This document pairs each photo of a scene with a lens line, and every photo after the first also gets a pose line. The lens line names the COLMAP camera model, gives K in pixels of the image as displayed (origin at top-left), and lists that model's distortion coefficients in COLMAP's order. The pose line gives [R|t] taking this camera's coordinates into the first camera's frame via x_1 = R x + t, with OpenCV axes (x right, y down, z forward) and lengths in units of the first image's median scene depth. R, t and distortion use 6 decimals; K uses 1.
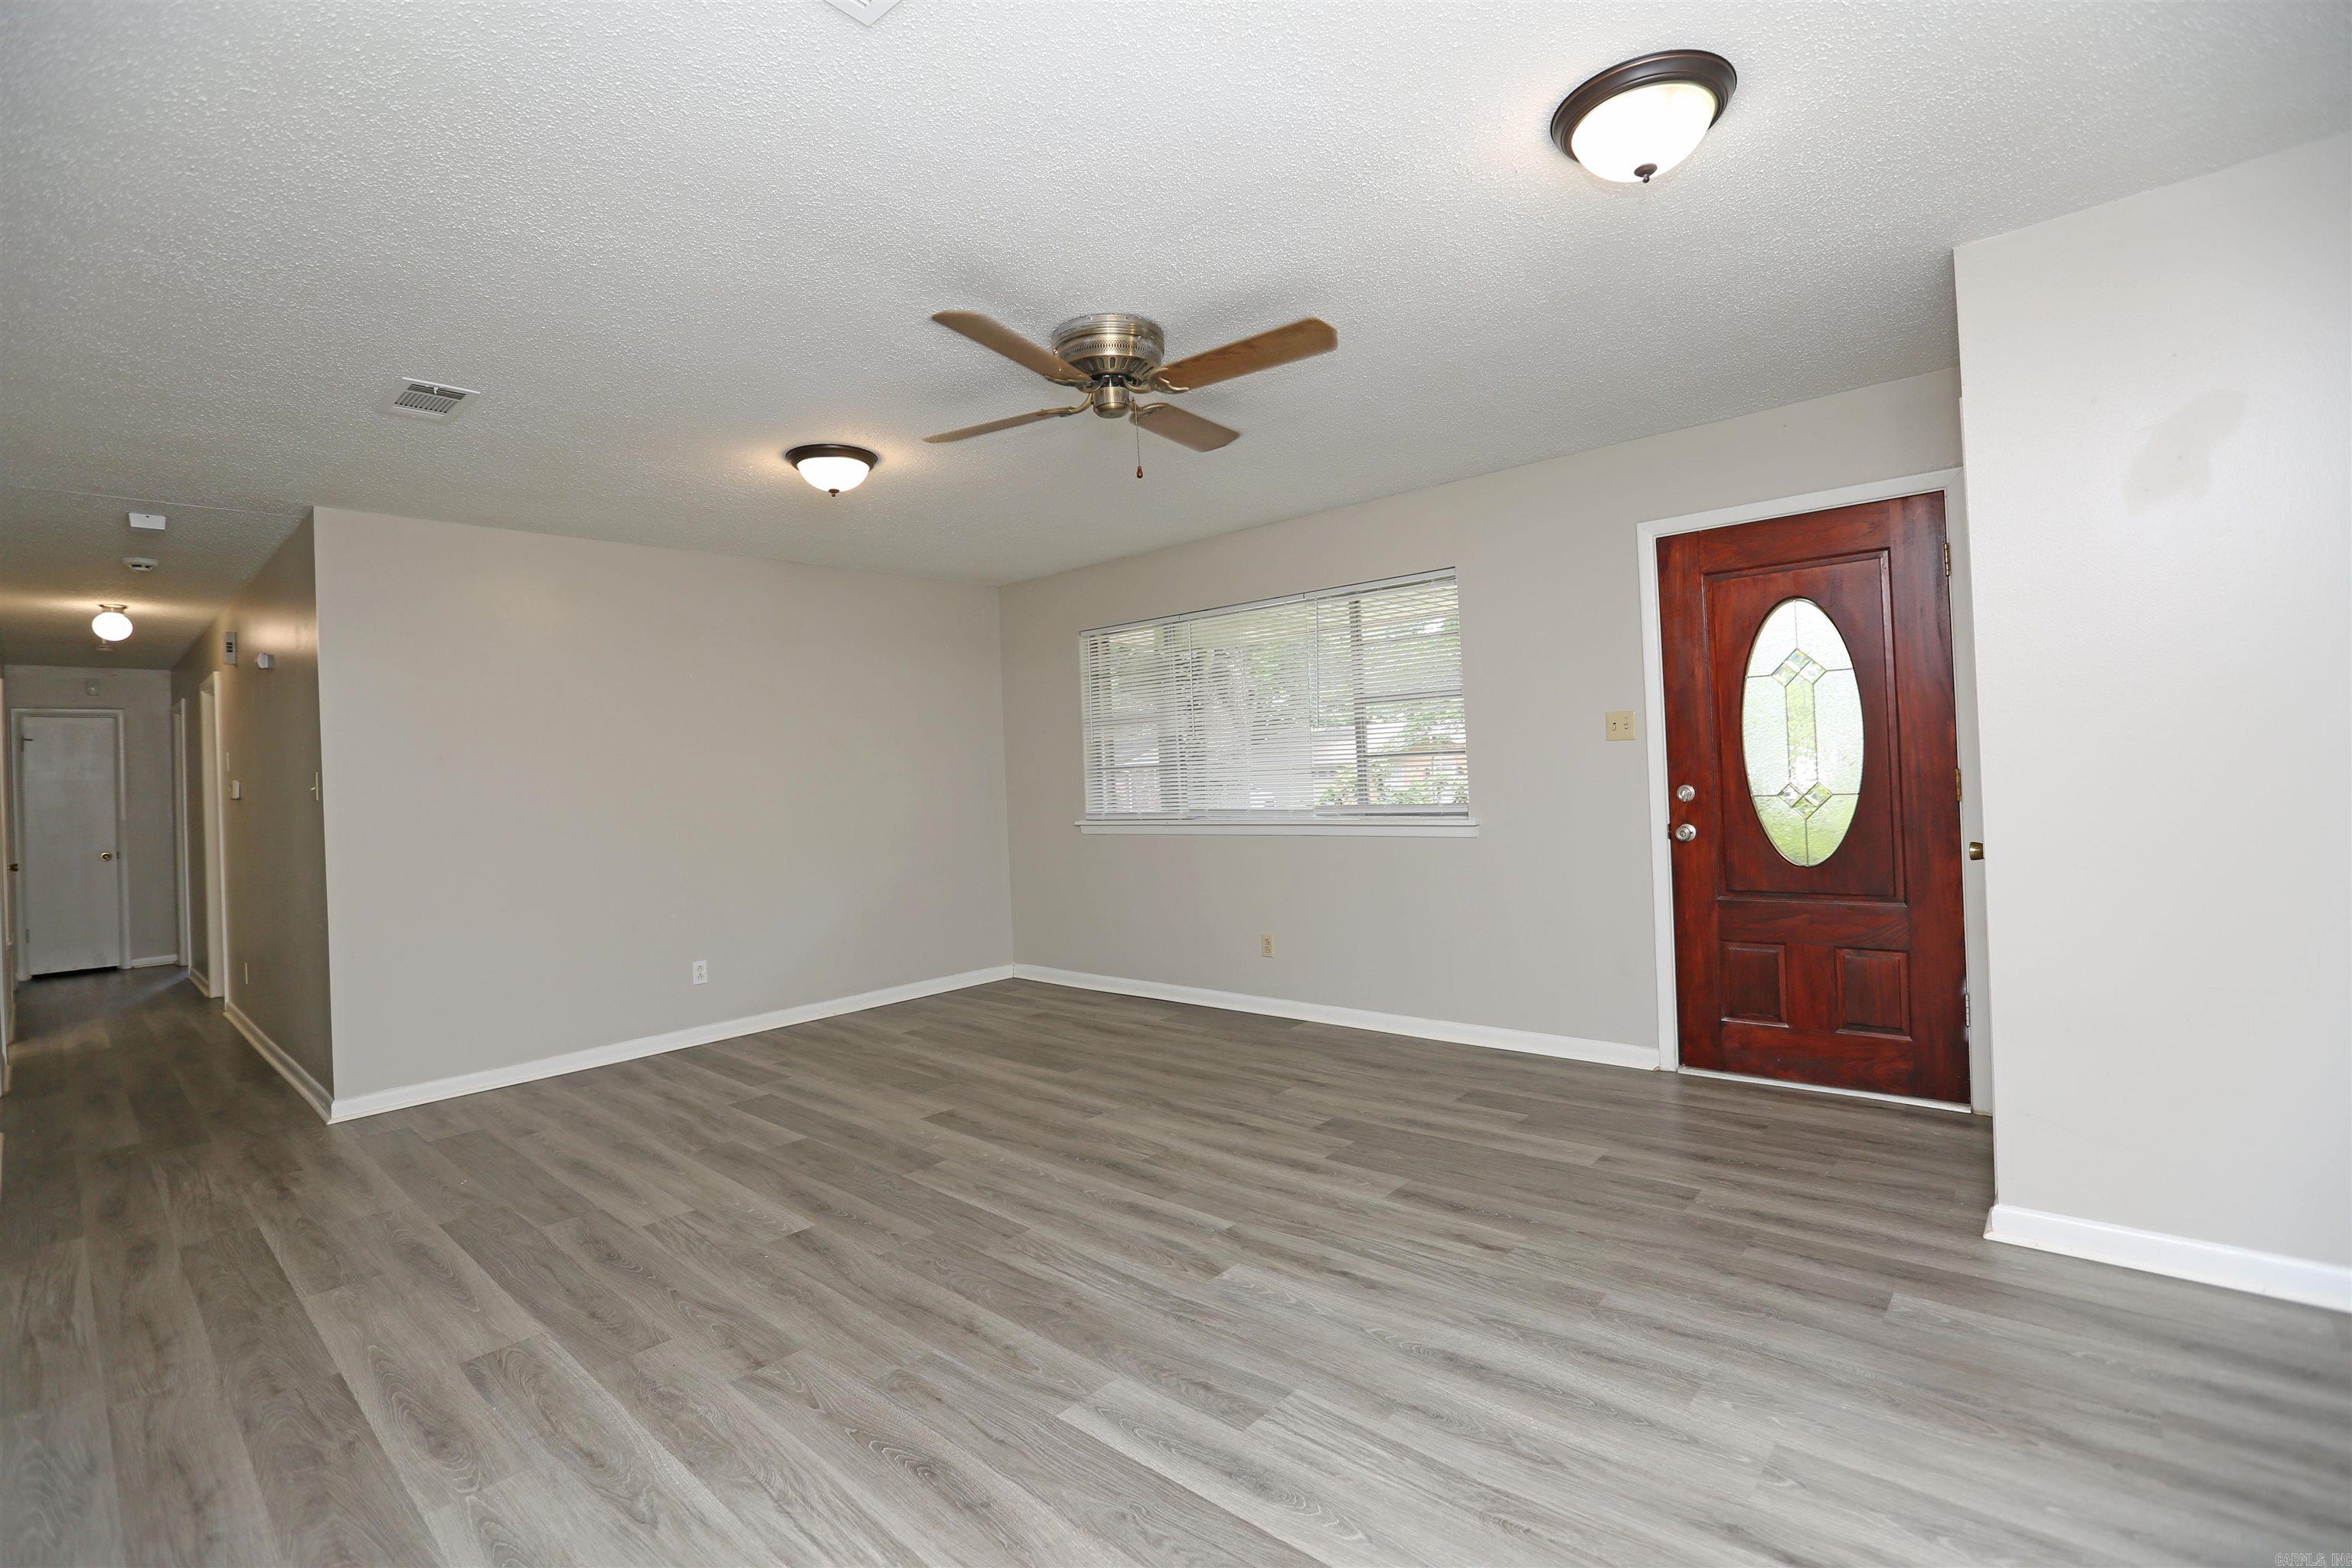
lens RADIAL K [[1065.6, 0, 1172.9], [0, 1065.6, 768.7], [0, 0, 1]] dist [-0.059283, 0.023332]
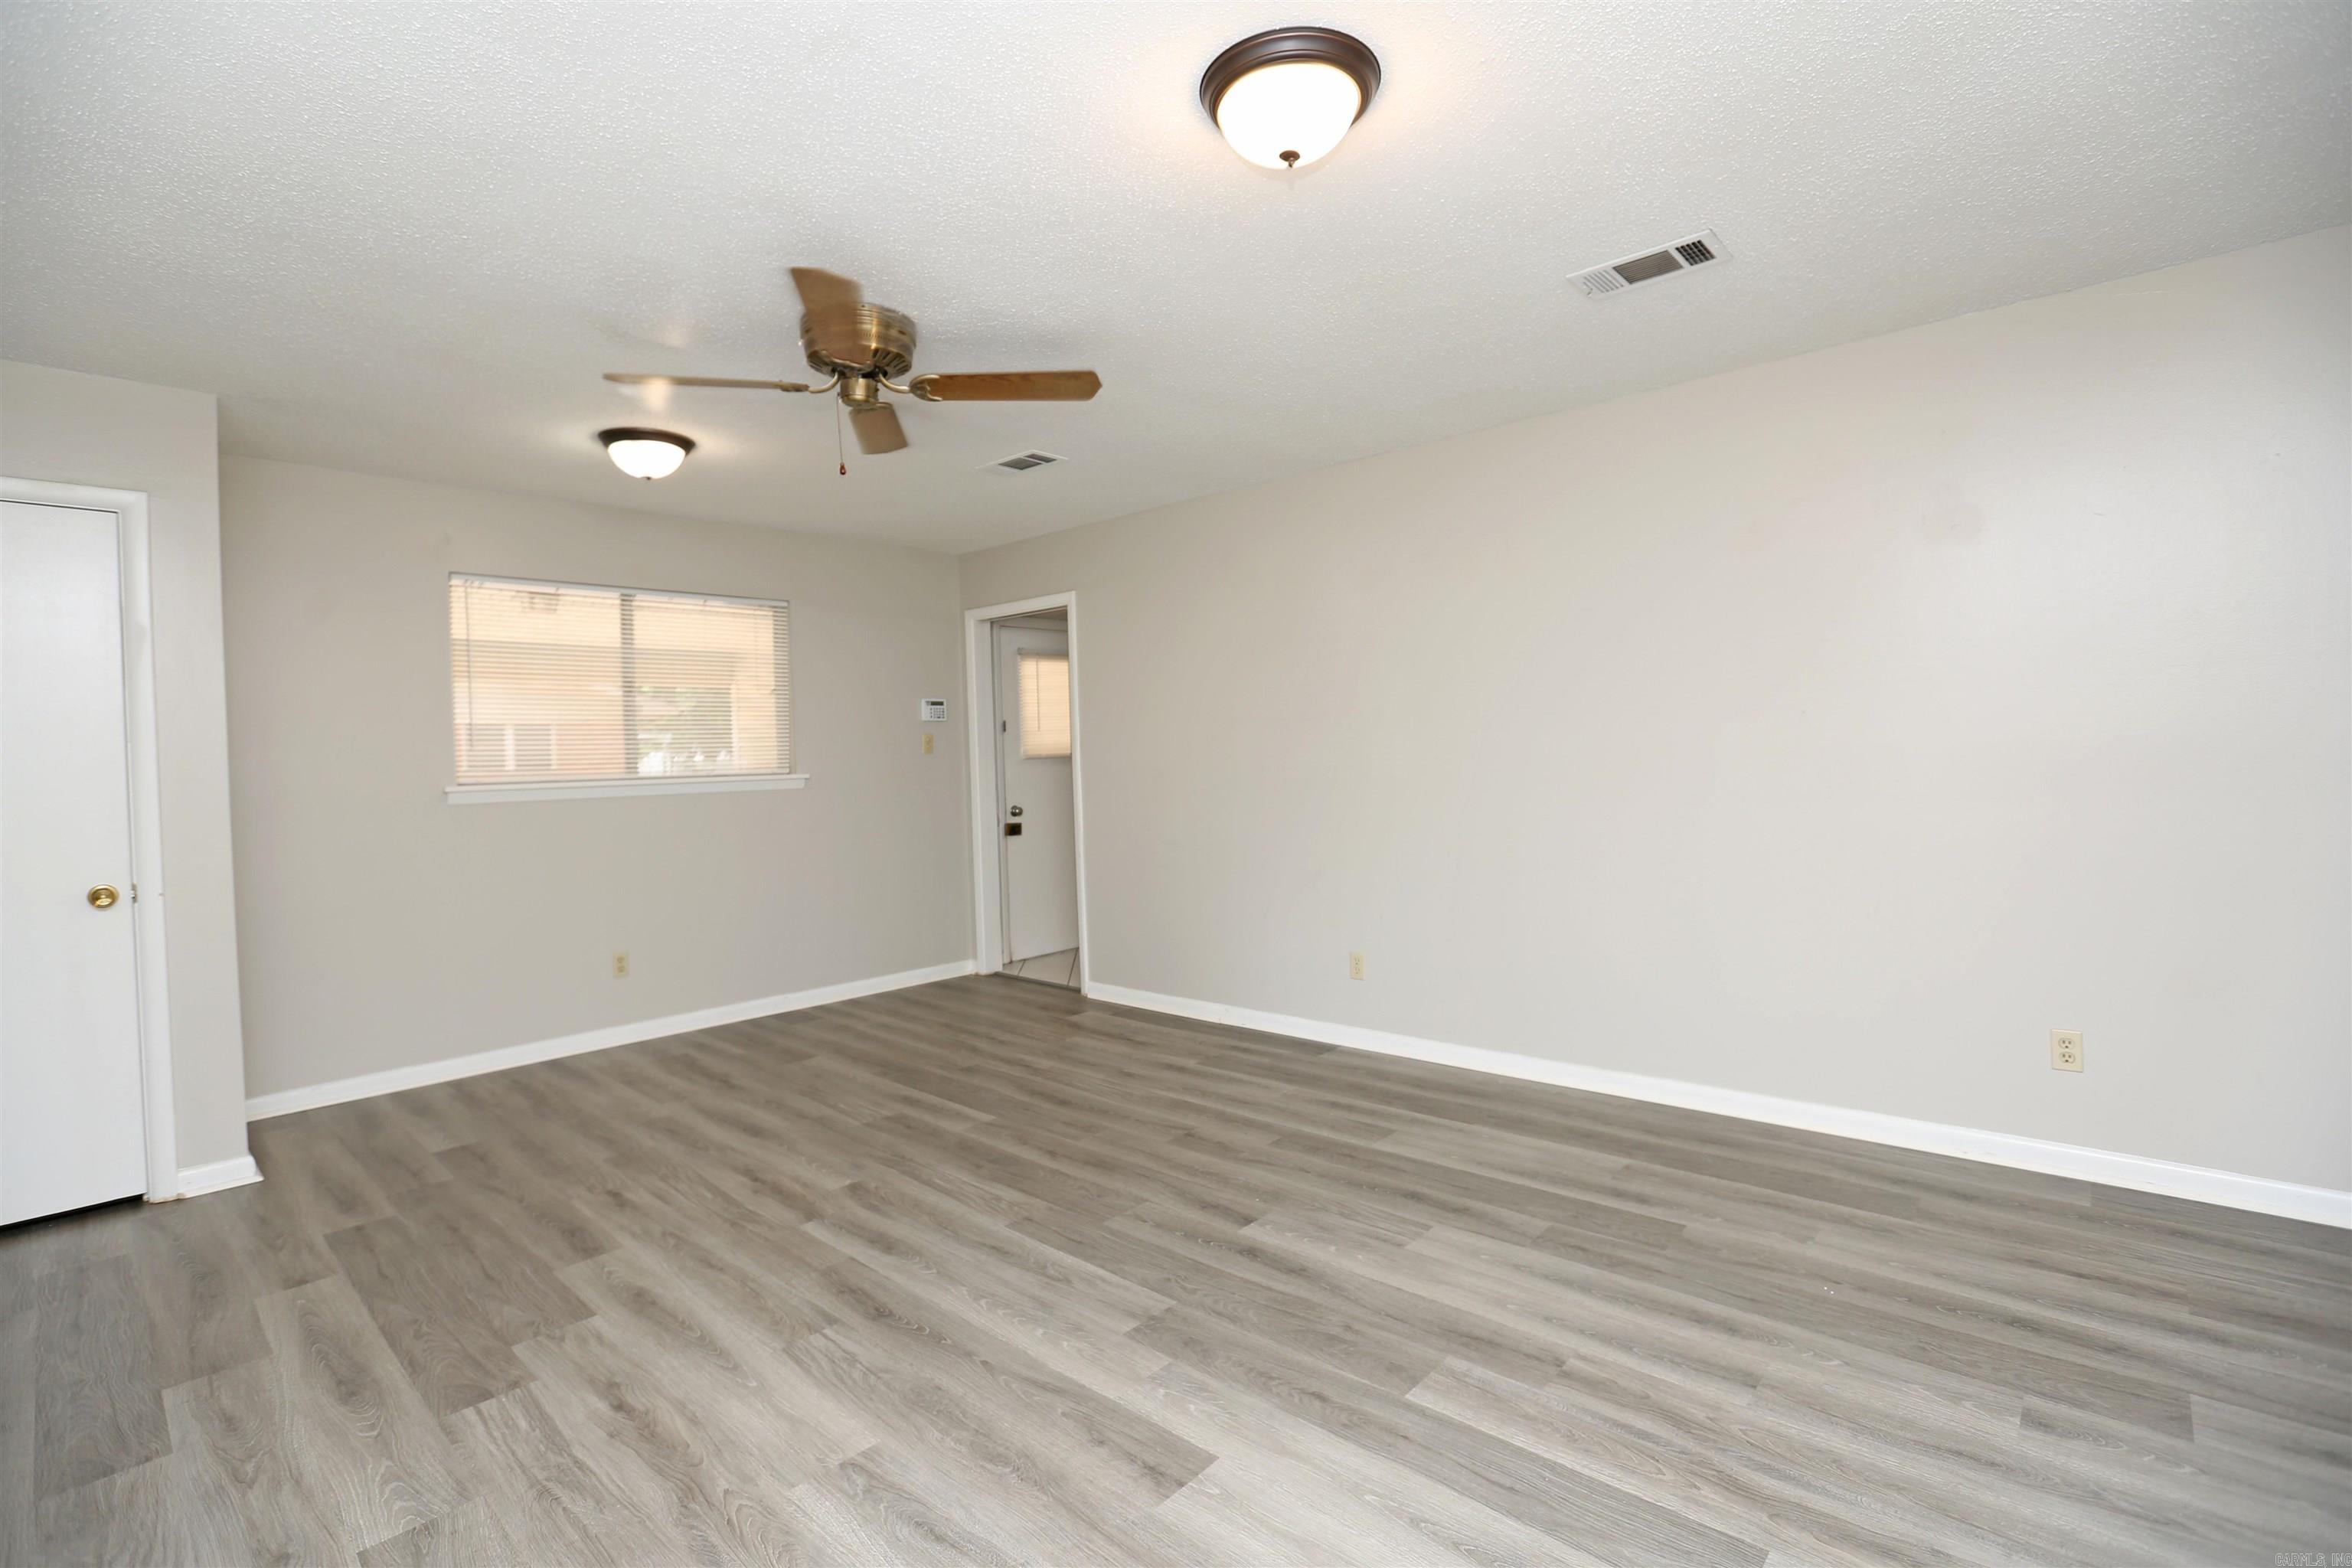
lens RADIAL K [[1065.6, 0, 1172.9], [0, 1065.6, 768.7], [0, 0, 1]] dist [-0.059283, 0.023332]
pose [[-0.997269, 0.073565, 0.006486, -0.292337], [0.073604, 0.997269, 0.006128, 0.019276], [-0.006018, 0.006589, -0.999960, 1.753044]]
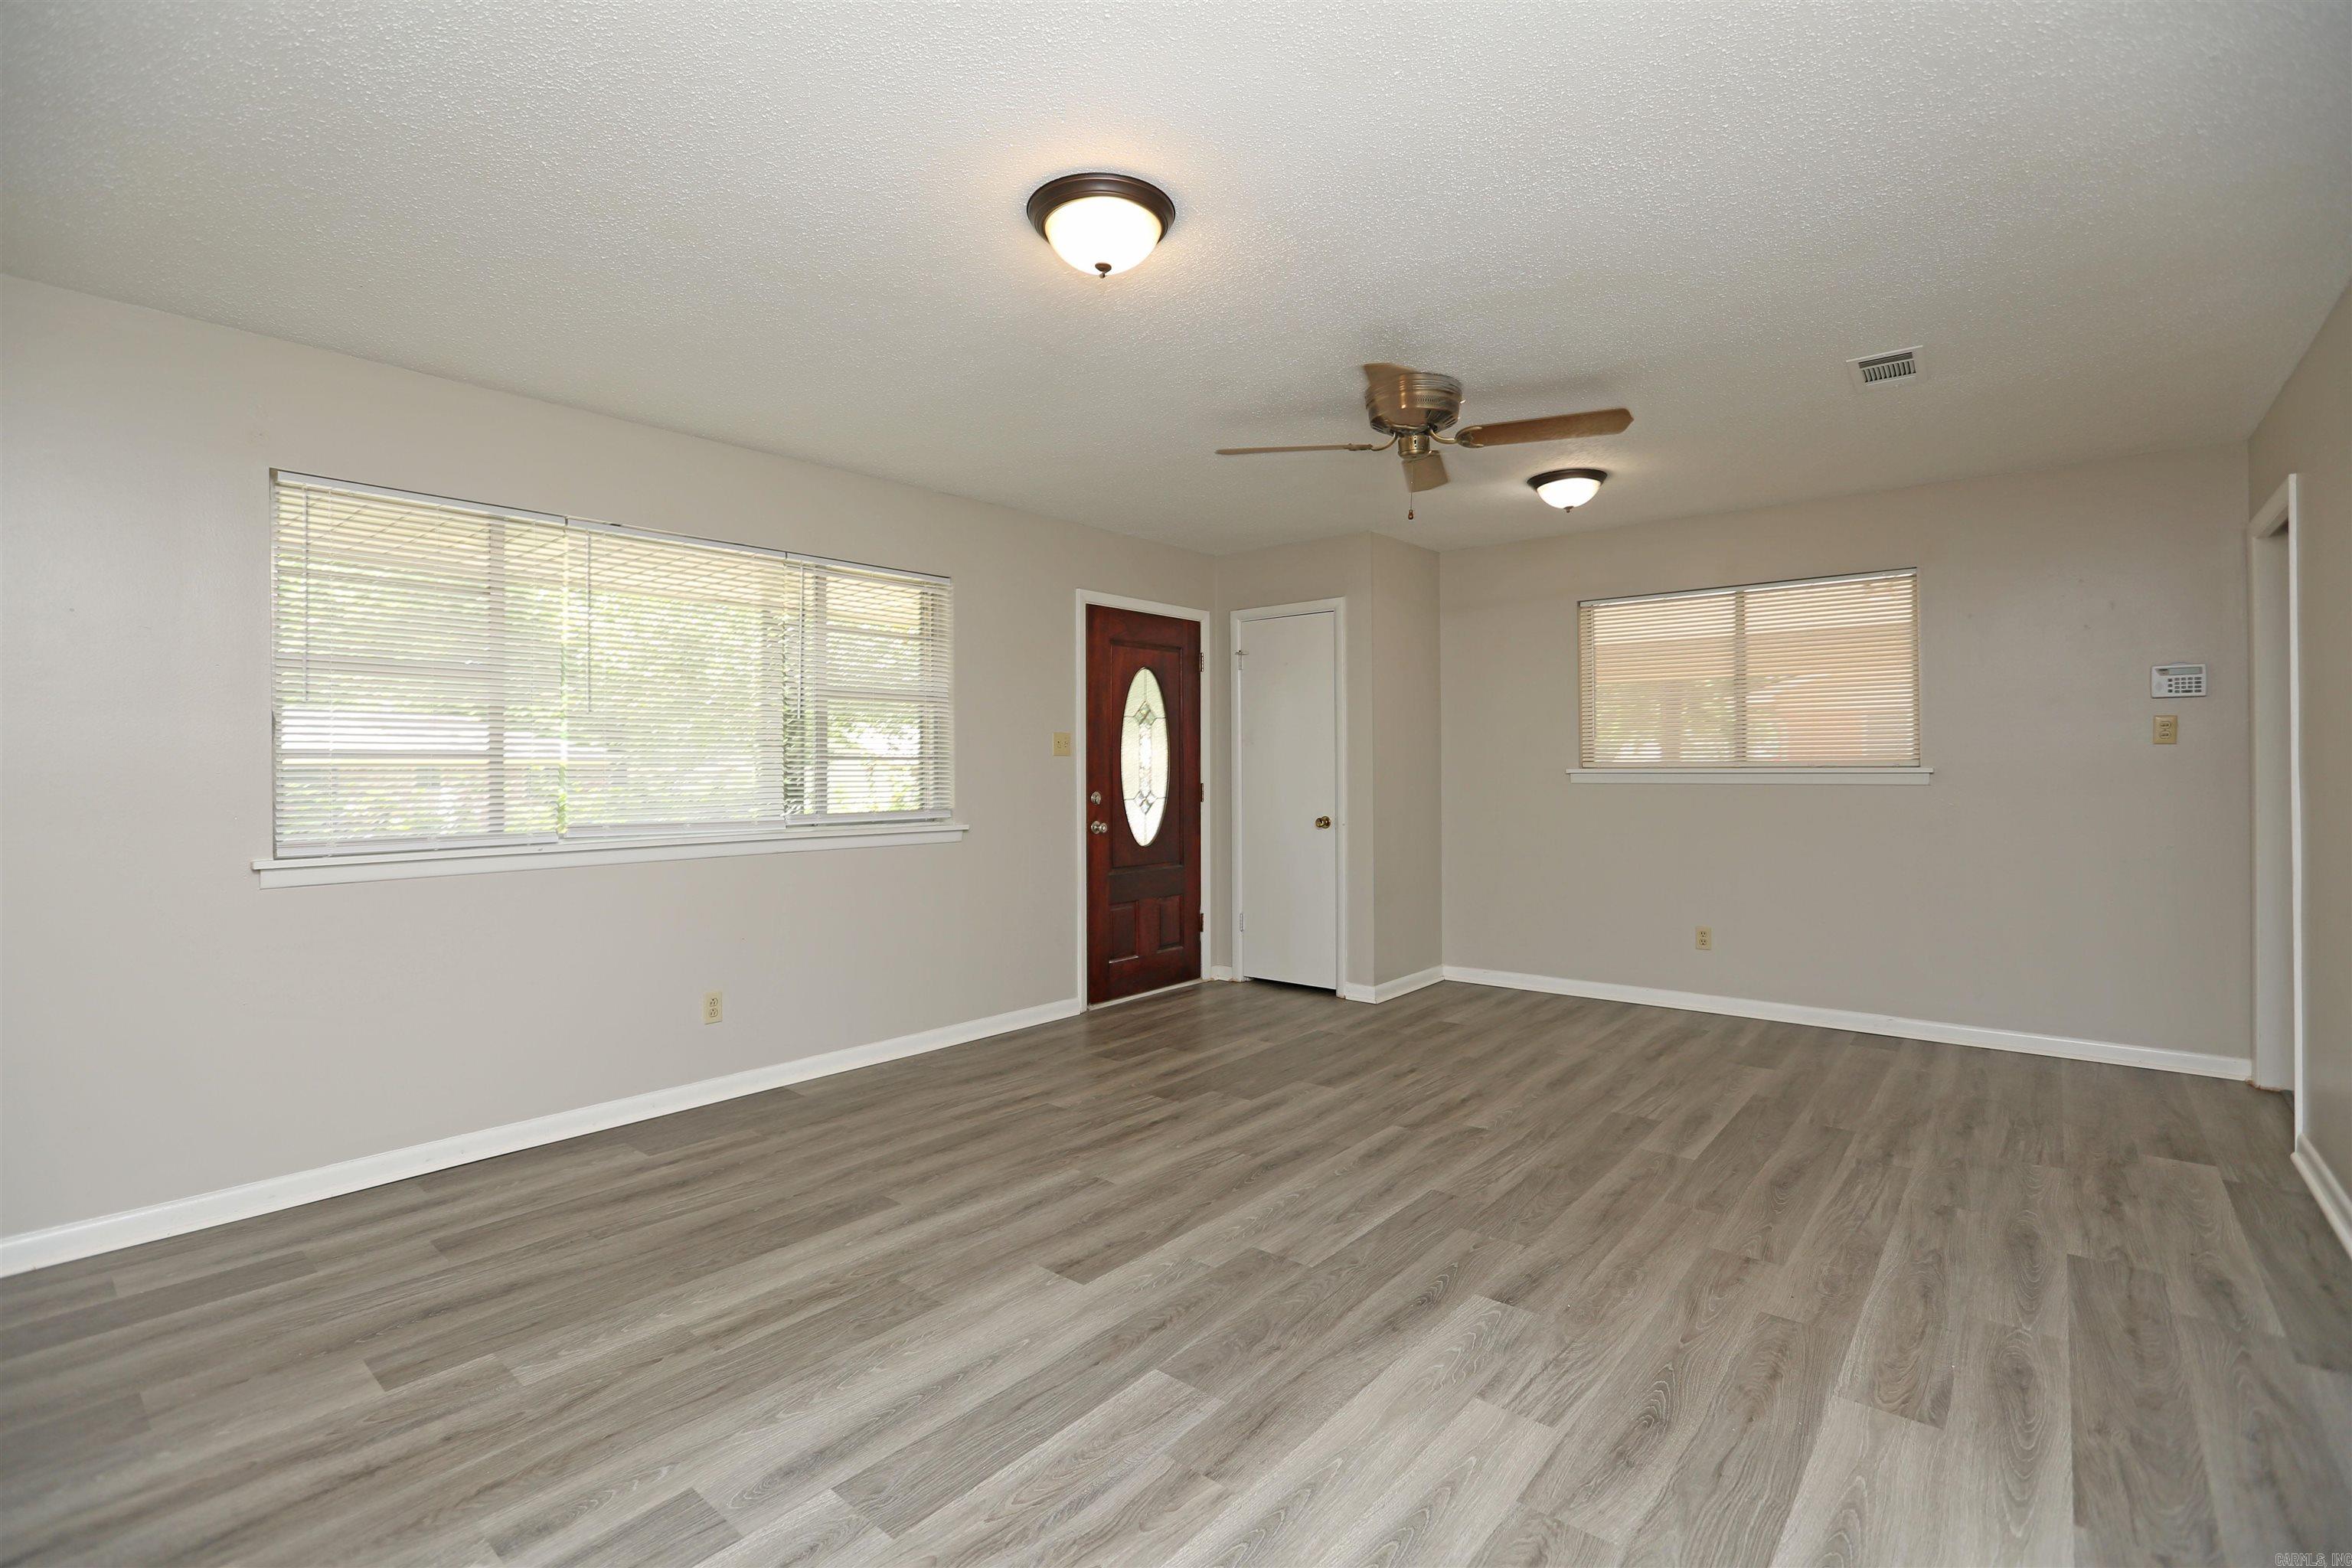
lens RADIAL K [[1065.6, 0, 1172.9], [0, 1065.6, 768.7], [0, 0, 1]] dist [-0.059283, 0.023332]
pose [[-0.031694, 0.042933, 0.998575, -1.066062], [0.001898, 0.999078, -0.042894, 0.054275], [-0.999496, 0.000535, -0.031746, 1.151782]]
